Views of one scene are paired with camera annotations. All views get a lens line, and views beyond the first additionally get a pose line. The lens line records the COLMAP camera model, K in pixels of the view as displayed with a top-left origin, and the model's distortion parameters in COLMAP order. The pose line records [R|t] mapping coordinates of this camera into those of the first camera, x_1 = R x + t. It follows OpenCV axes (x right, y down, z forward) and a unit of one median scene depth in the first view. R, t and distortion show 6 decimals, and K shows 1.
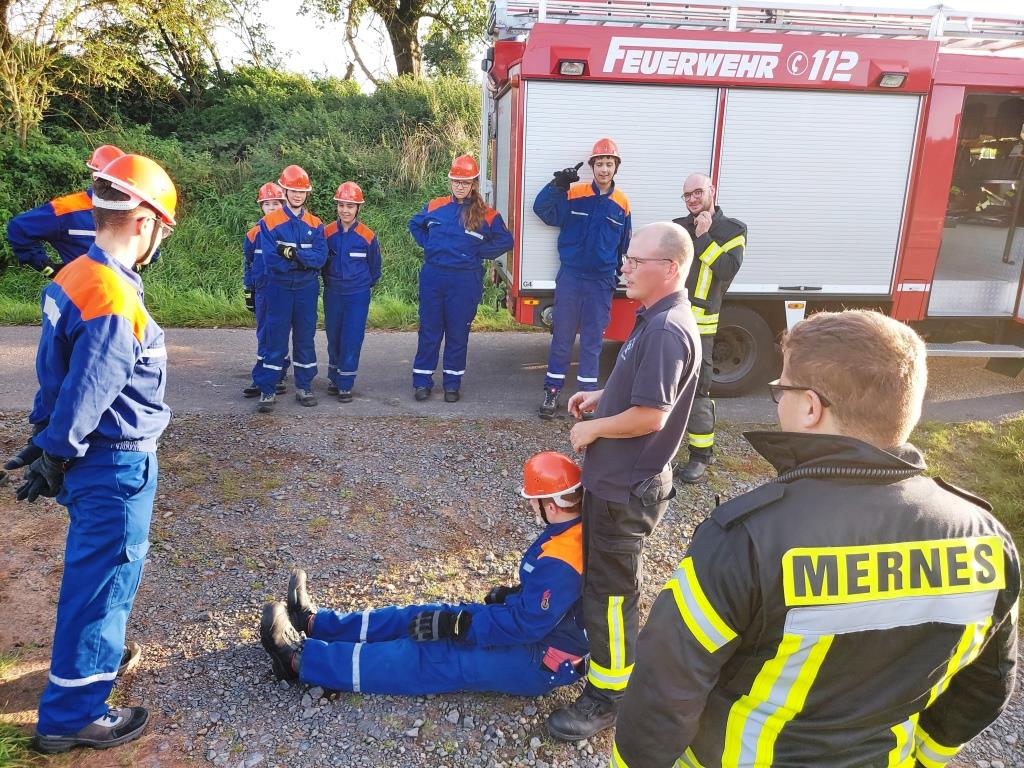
lens RADIAL K [[759.4, 0, 513.3], [0, 759.4, 382.3], [0, 0, 1]] dist [0.051401, -0.041346]
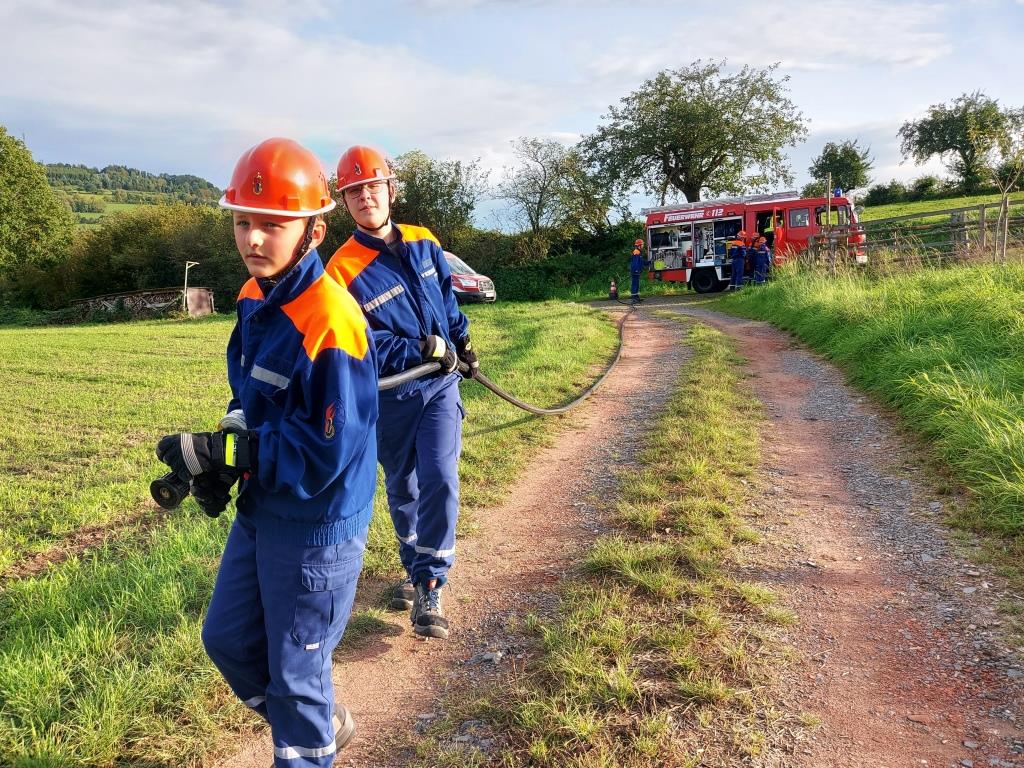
lens RADIAL K [[809.8, 0, 461.7], [0, 809.8, 376.6], [0, 0, 1]] dist [0.057192, -0.042652]
pose [[0.825111, -0.034131, -0.563939, 2.747481], [-0.063340, 0.986292, -0.152367, 1.999591], [0.561409, 0.161440, 0.811639, -5.242929]]
